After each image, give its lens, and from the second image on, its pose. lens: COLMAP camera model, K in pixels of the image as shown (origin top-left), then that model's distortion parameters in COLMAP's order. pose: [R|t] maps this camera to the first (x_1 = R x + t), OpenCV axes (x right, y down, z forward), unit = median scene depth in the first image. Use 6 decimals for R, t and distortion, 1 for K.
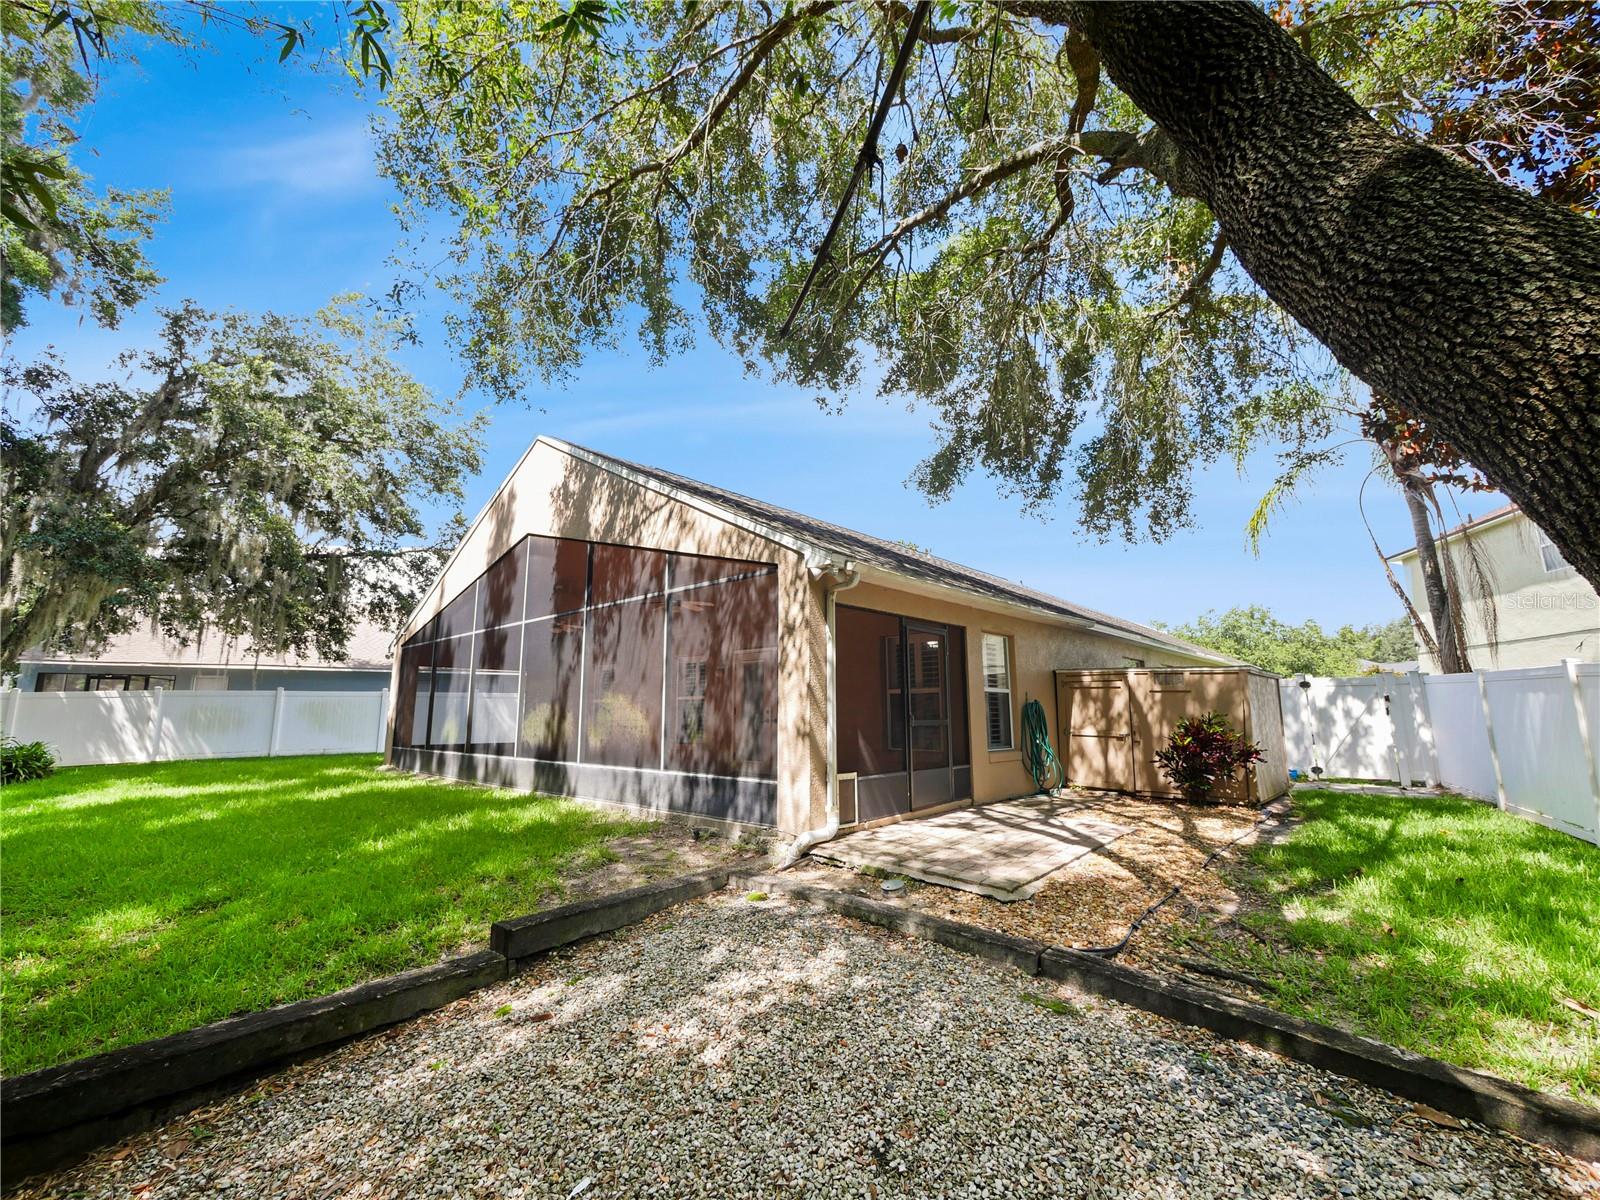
lens RADIAL K [[679.6, 0, 792.5], [0, 679.6, 599.8], [0, 0, 1]] dist [-0.002885, 0.000009]
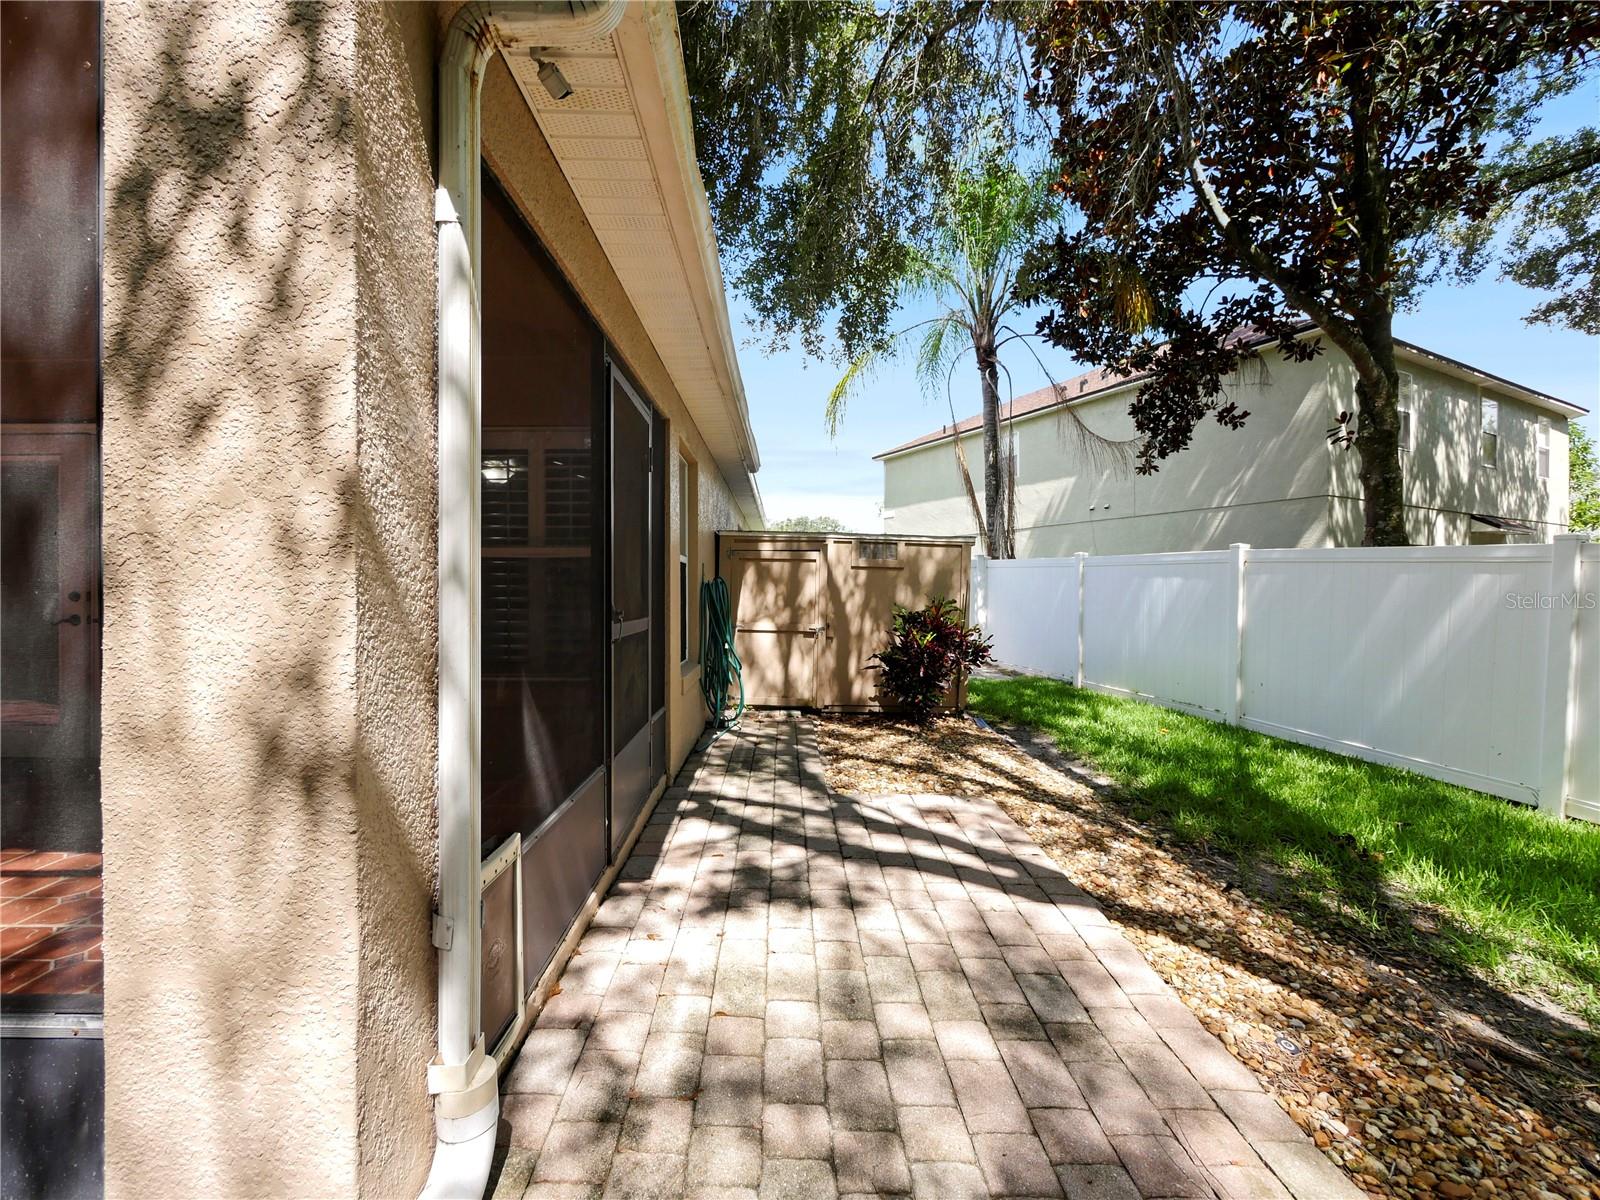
lens RADIAL K [[707.0, 0, 784.6], [0, 707.0, 594.2], [0, 0, 1]] dist [-0.002235, -0.000010]
pose [[0.749153, 0.000501, 0.662397, -0.009168], [-0.111909, 0.985721, 0.125821, 0.092073], [-0.652875, -0.168387, 0.738512, 0.615728]]
